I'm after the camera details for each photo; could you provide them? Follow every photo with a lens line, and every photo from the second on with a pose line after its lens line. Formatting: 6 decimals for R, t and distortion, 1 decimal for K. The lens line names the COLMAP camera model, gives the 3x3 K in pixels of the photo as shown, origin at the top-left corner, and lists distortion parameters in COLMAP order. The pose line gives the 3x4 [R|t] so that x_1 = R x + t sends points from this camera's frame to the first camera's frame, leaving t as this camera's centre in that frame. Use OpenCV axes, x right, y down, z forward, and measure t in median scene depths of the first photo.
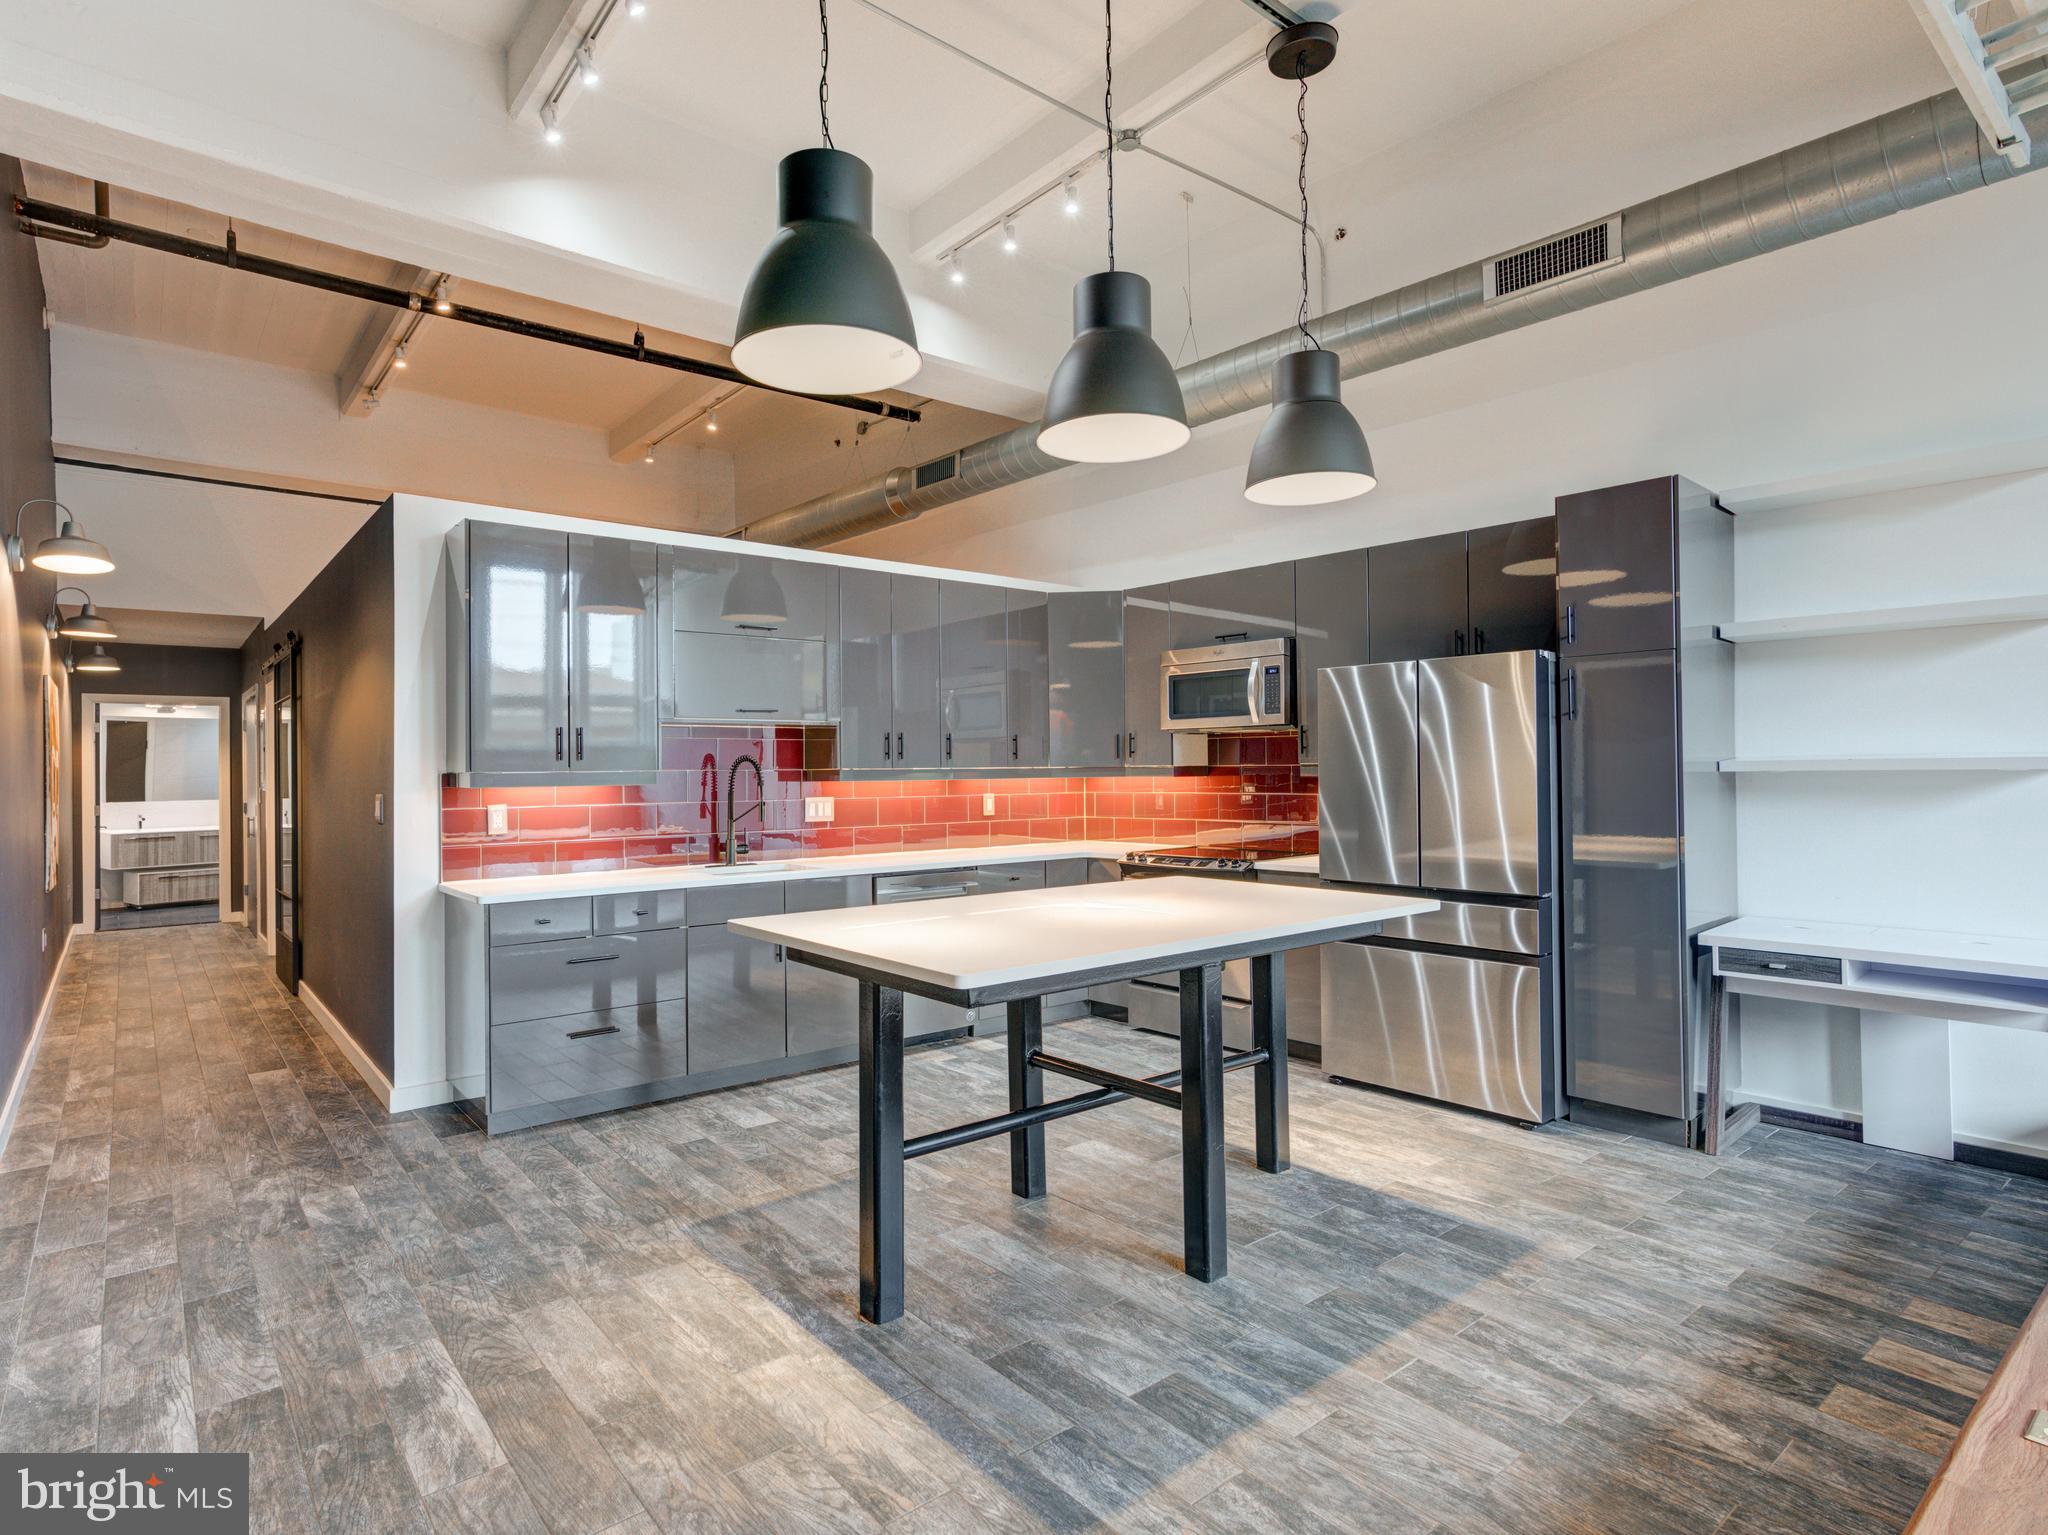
lens RADIAL K [[1080.5, 0, 991.1], [0, 1080.5, 759.5], [0, 0, 1]] dist [-0.003527, 0.012150]
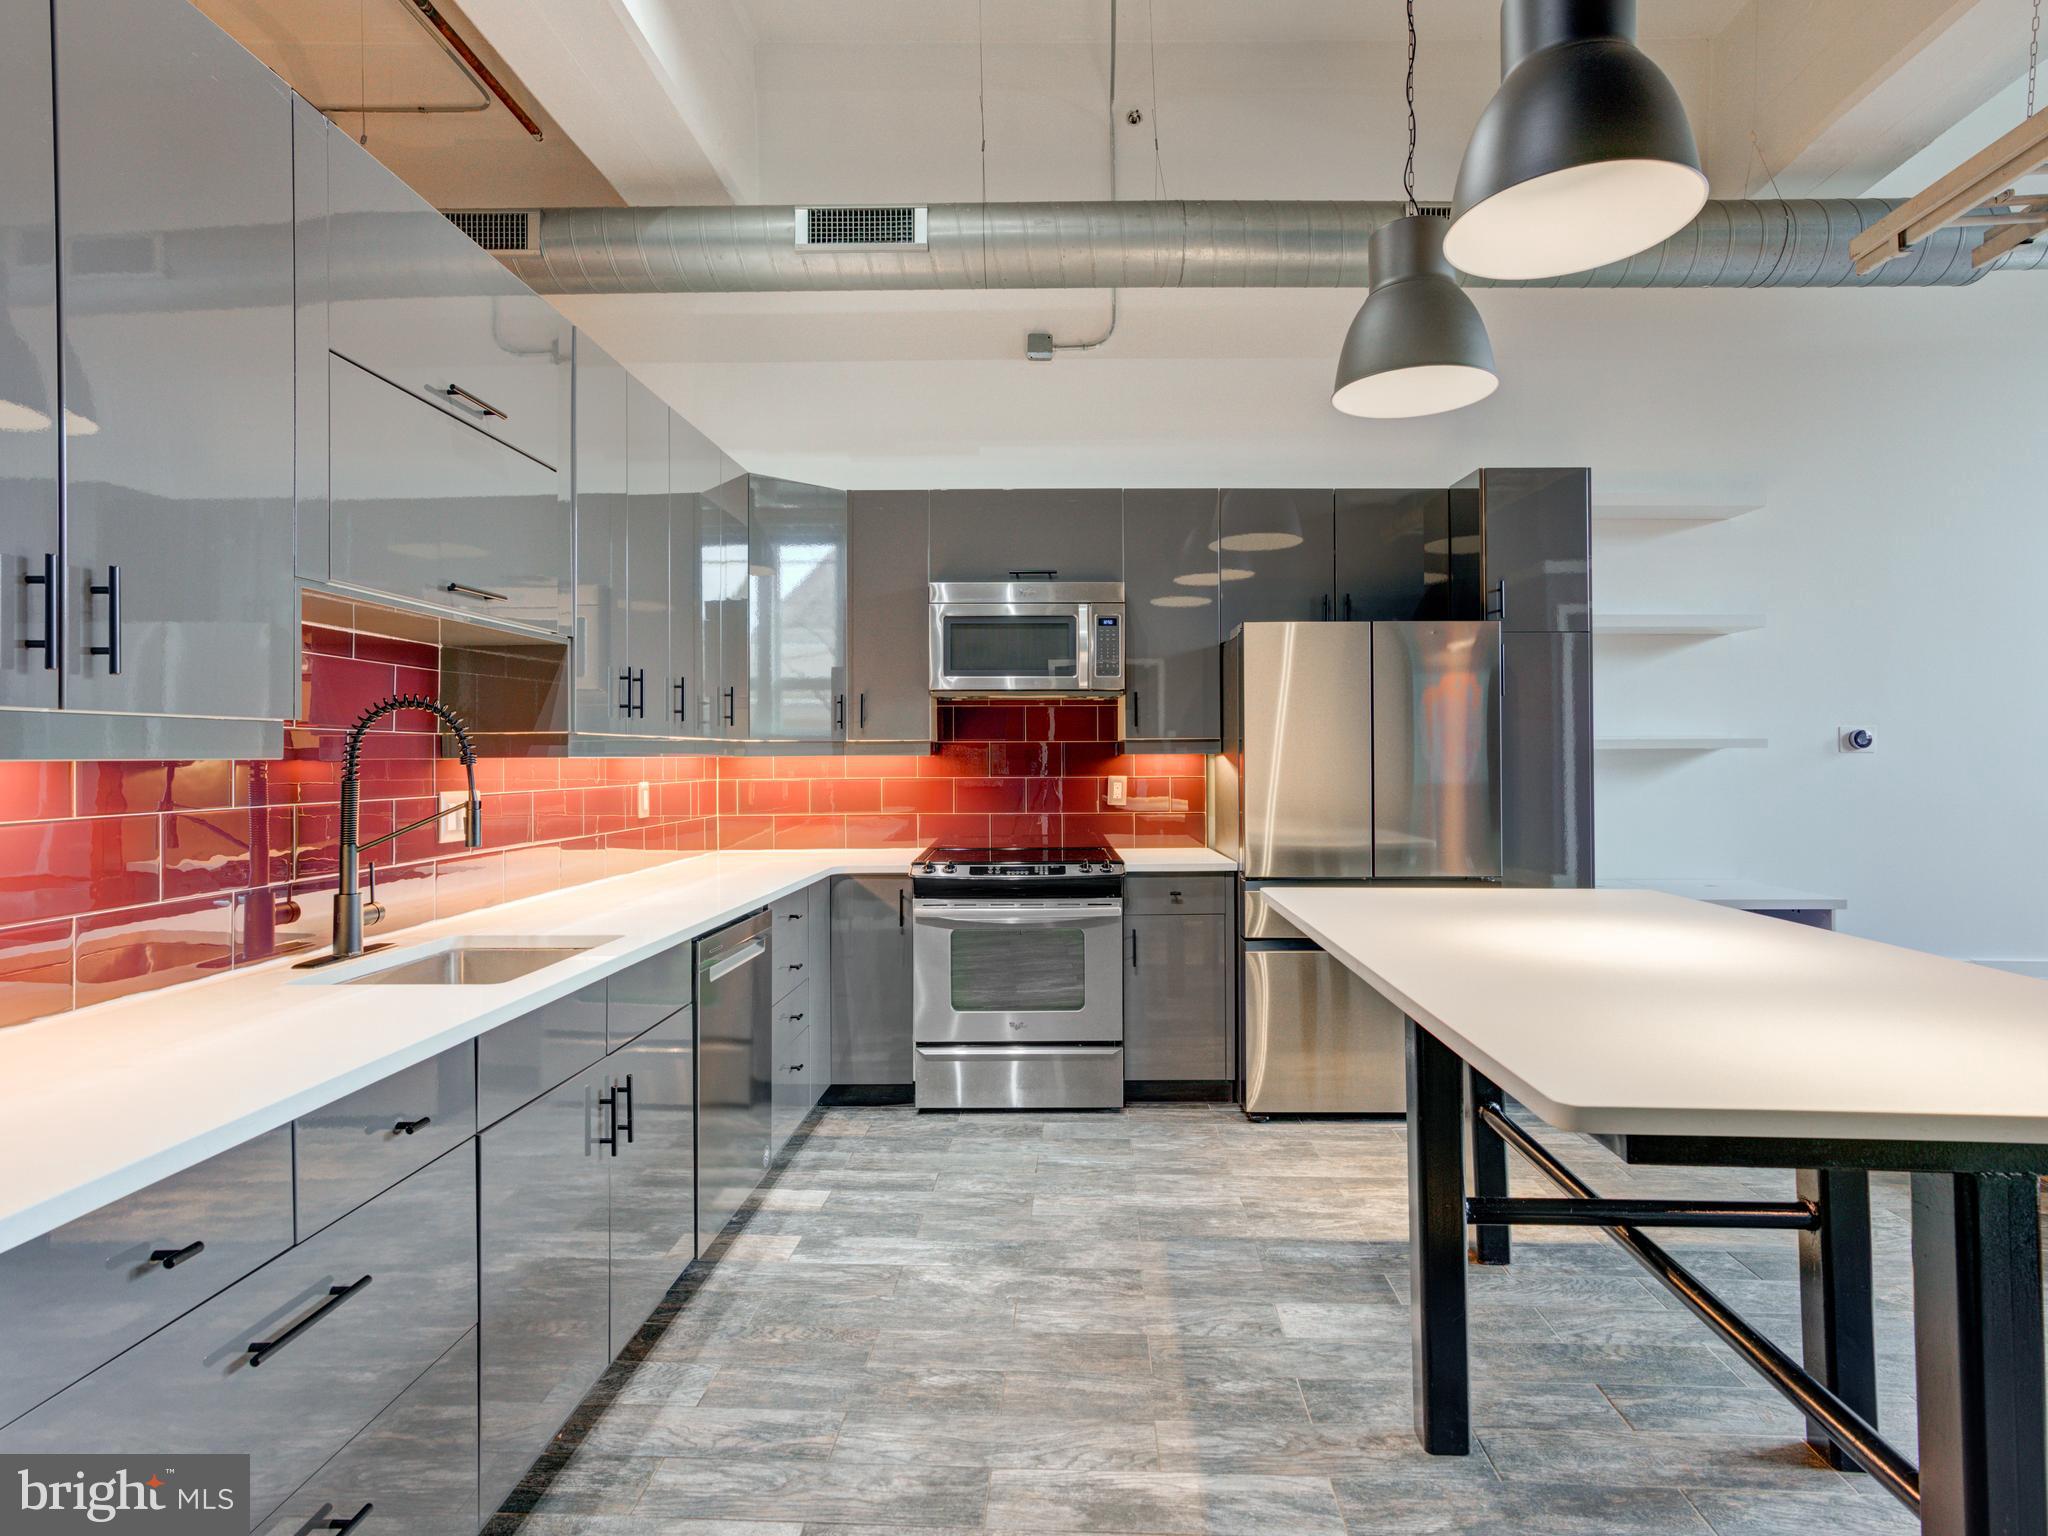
lens RADIAL K [[1080.5, 0, 1039.9], [0, 1080.5, 748.9], [0, 0, 1]] dist [-0.003527, 0.012150]
pose [[0.659820, 0.012584, 0.751318, -0.394574], [-0.009210, 0.999920, -0.008660, 0.020138], [-0.751367, -0.001206, 0.659884, 0.542403]]
